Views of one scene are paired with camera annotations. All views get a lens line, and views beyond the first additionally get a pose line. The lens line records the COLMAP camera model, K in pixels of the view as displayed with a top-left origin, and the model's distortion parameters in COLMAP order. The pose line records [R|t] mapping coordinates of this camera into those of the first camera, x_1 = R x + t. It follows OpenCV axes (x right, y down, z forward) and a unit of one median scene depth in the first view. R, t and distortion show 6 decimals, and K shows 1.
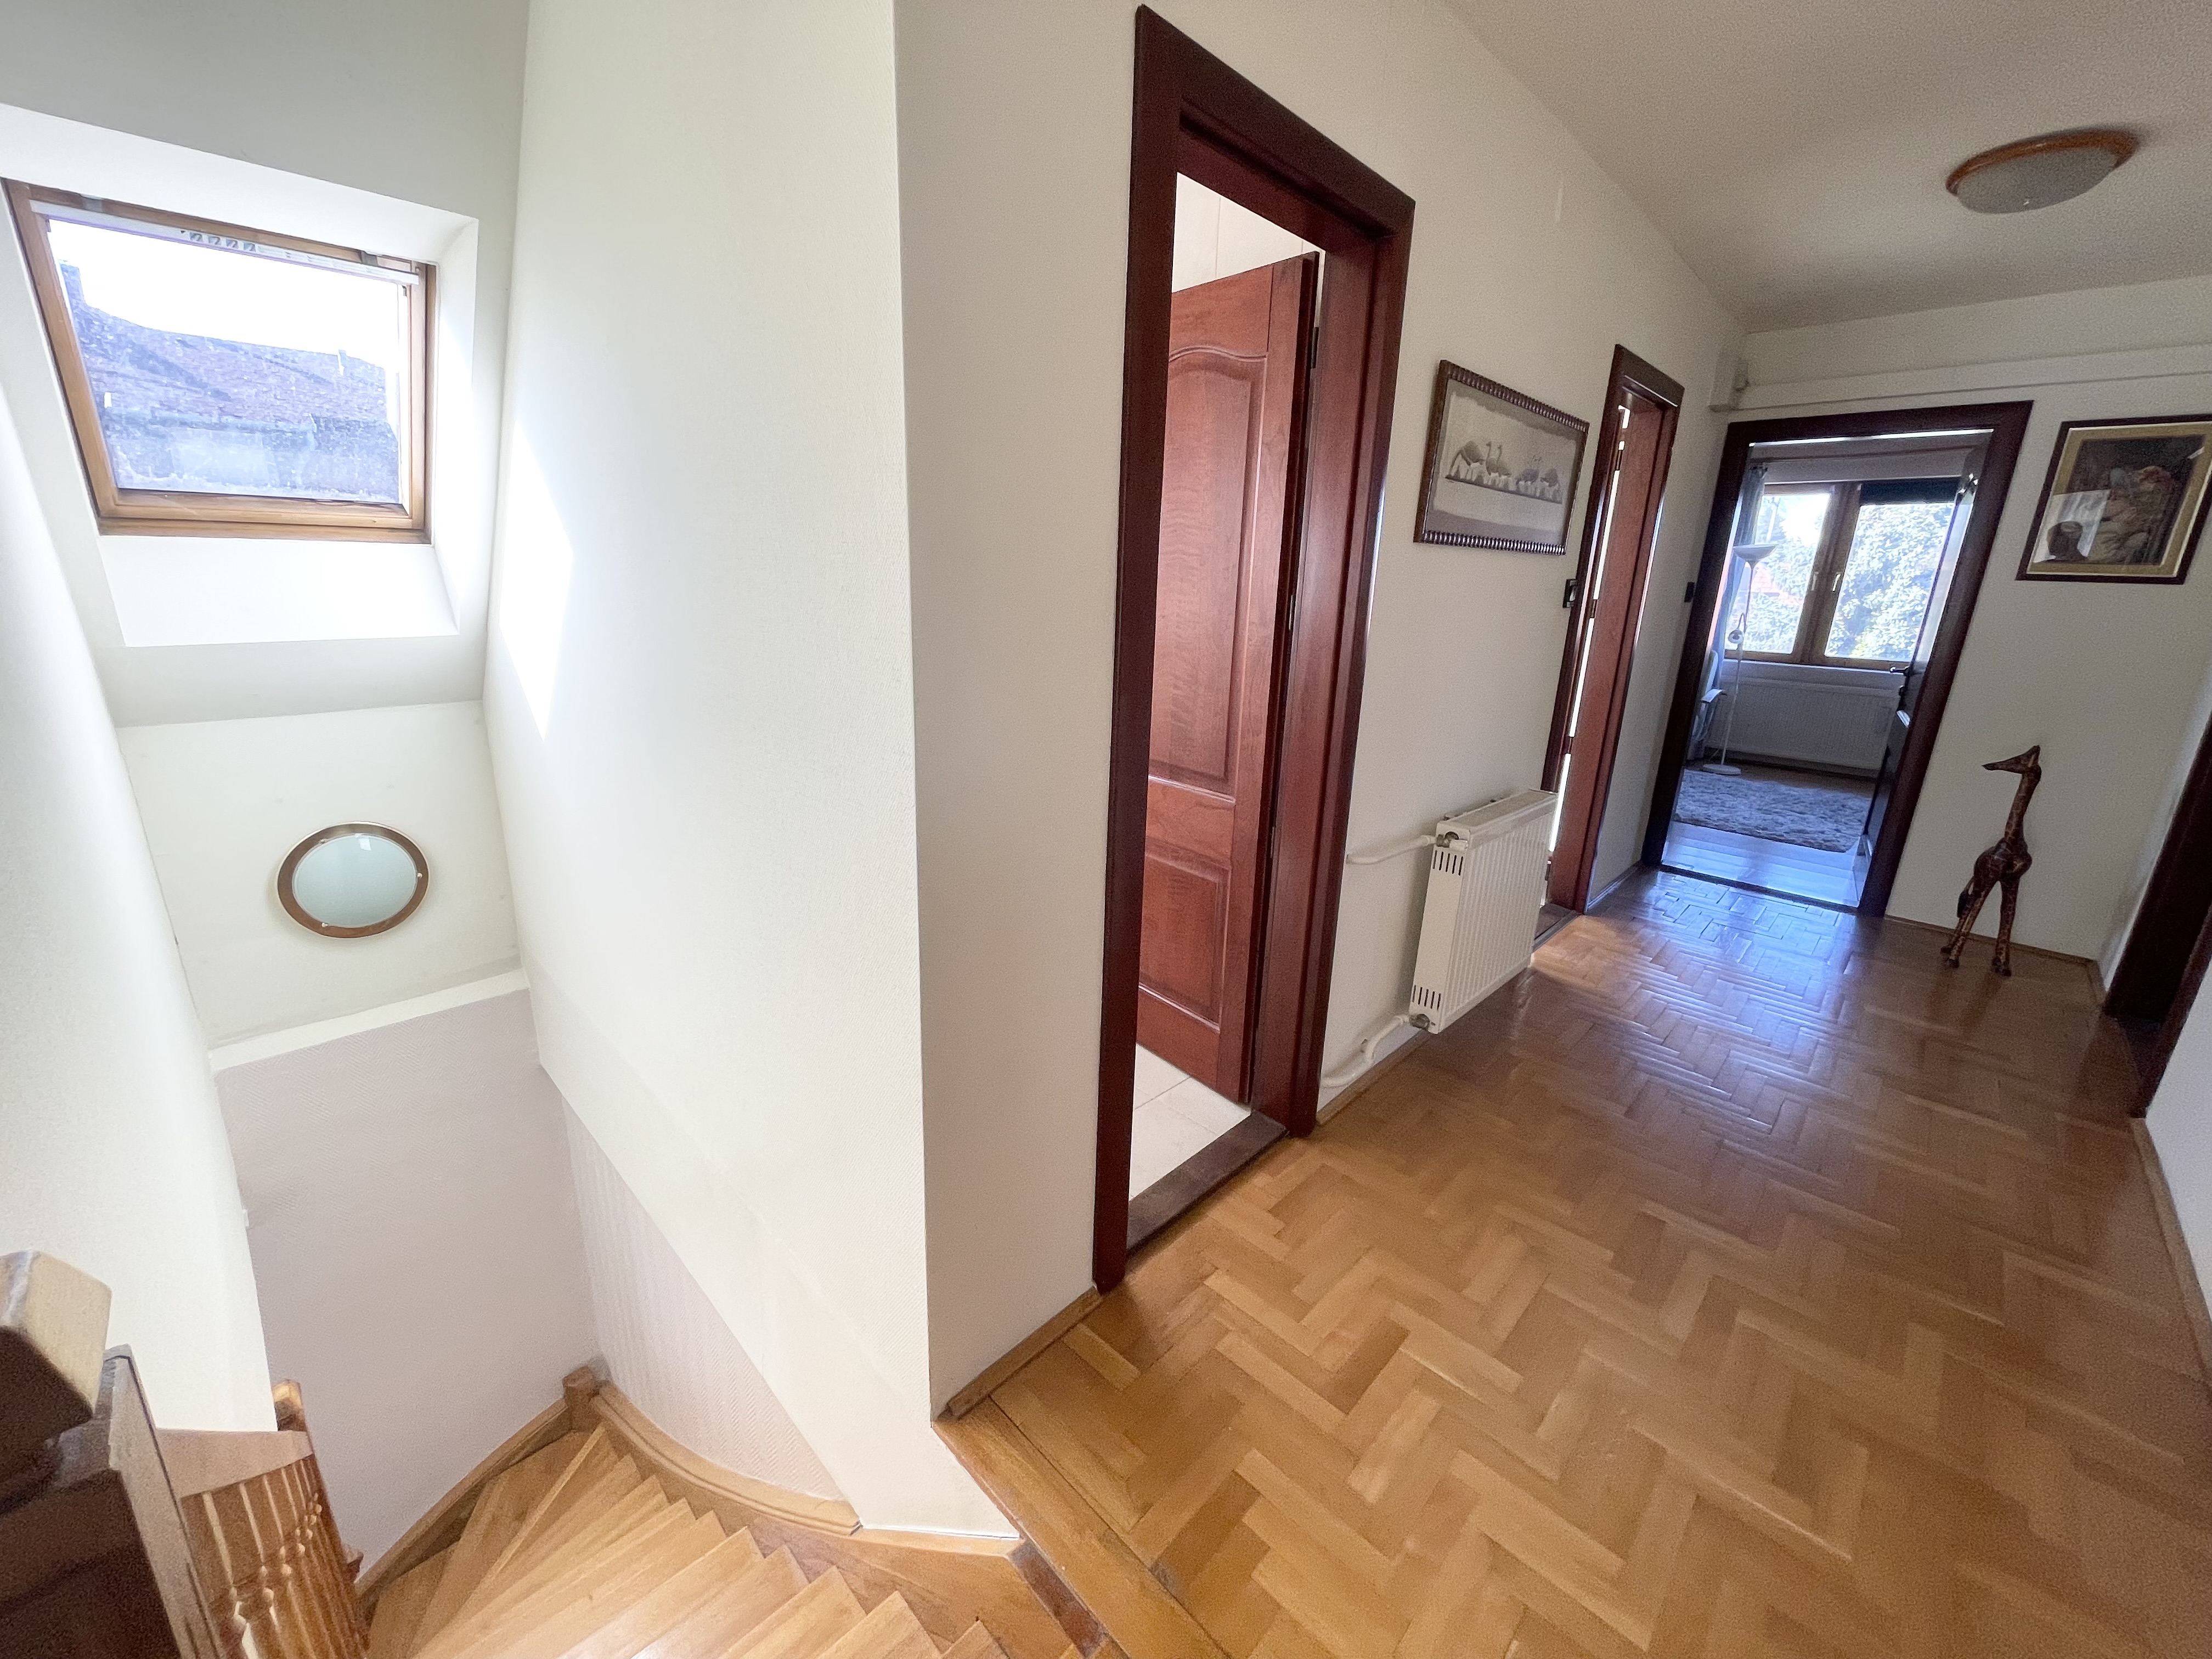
lens RADIAL K [[889.7, 0, 1100.2], [0, 889.7, 813.8], [0, 0, 1]] dist [0.007172, -0.001700]
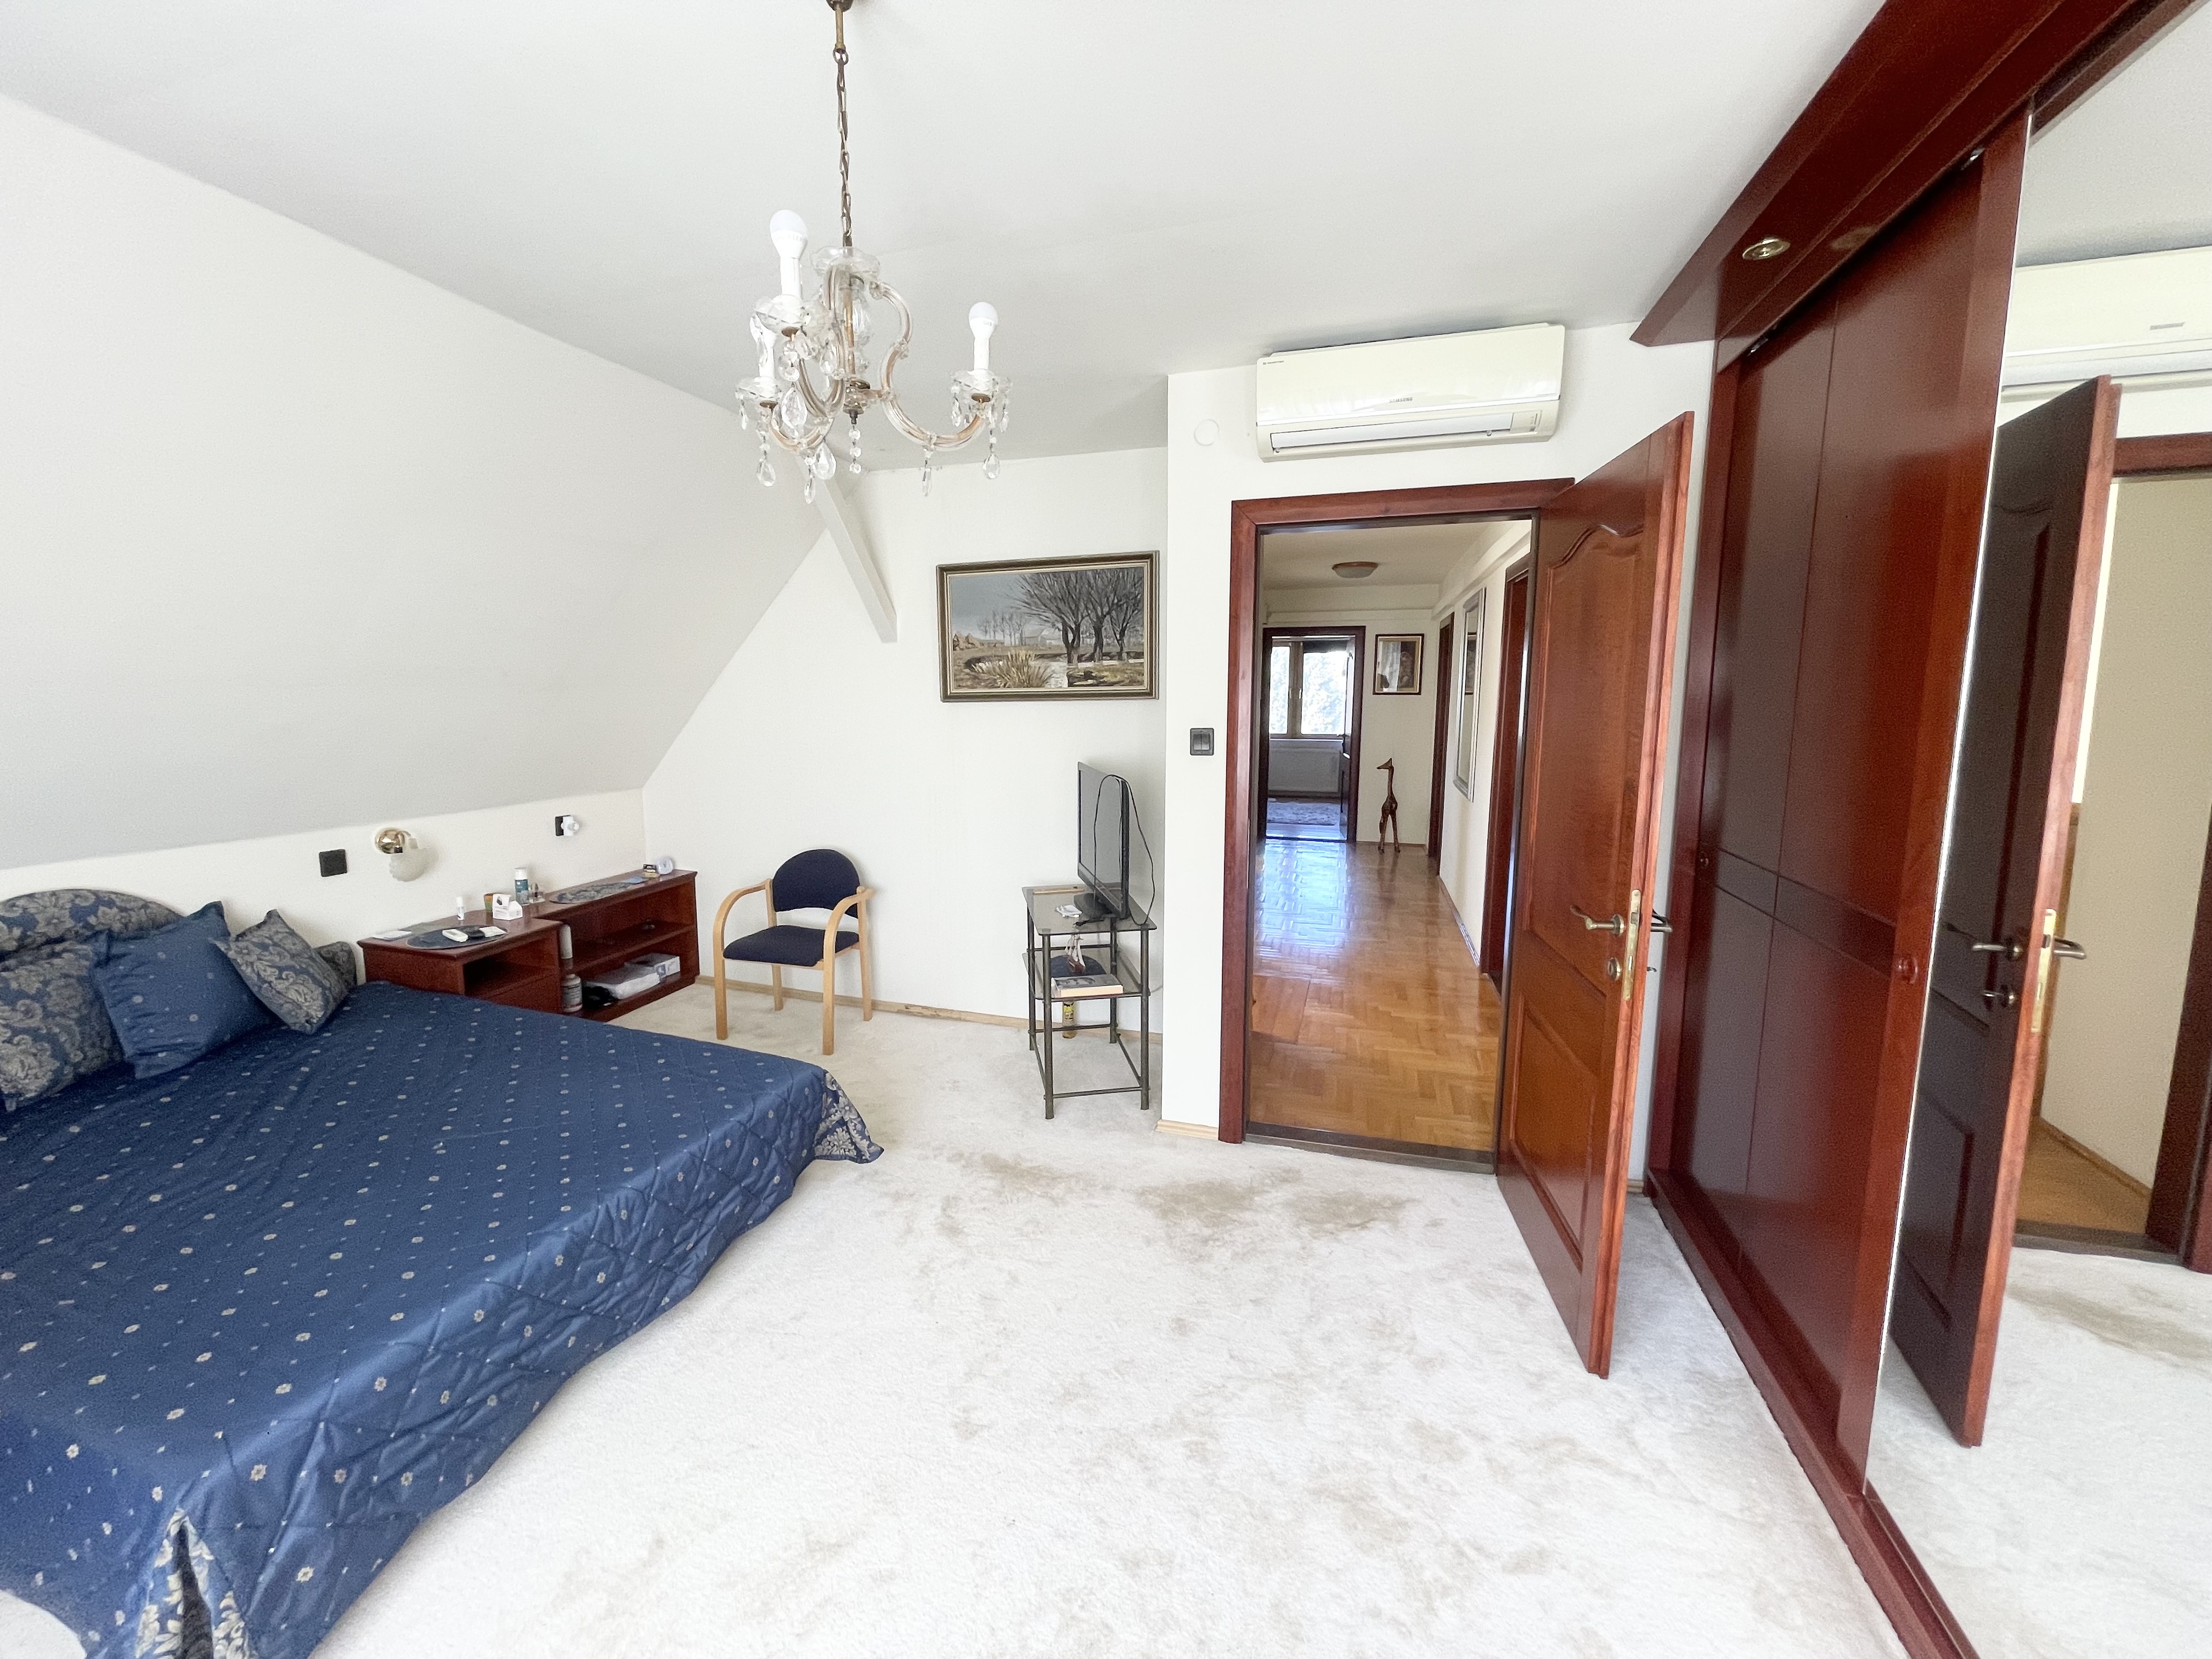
lens RADIAL K [[889.7, 0, 1090.8], [0, 889.7, 823.4], [0, 0, 1]] dist [0.007172, -0.001700]
pose [[0.887653, -0.094193, 0.450776, -0.783533], [0.149236, 0.984871, -0.088075, 0.181074], [-0.435661, 0.145452, 0.888281, -0.766673]]
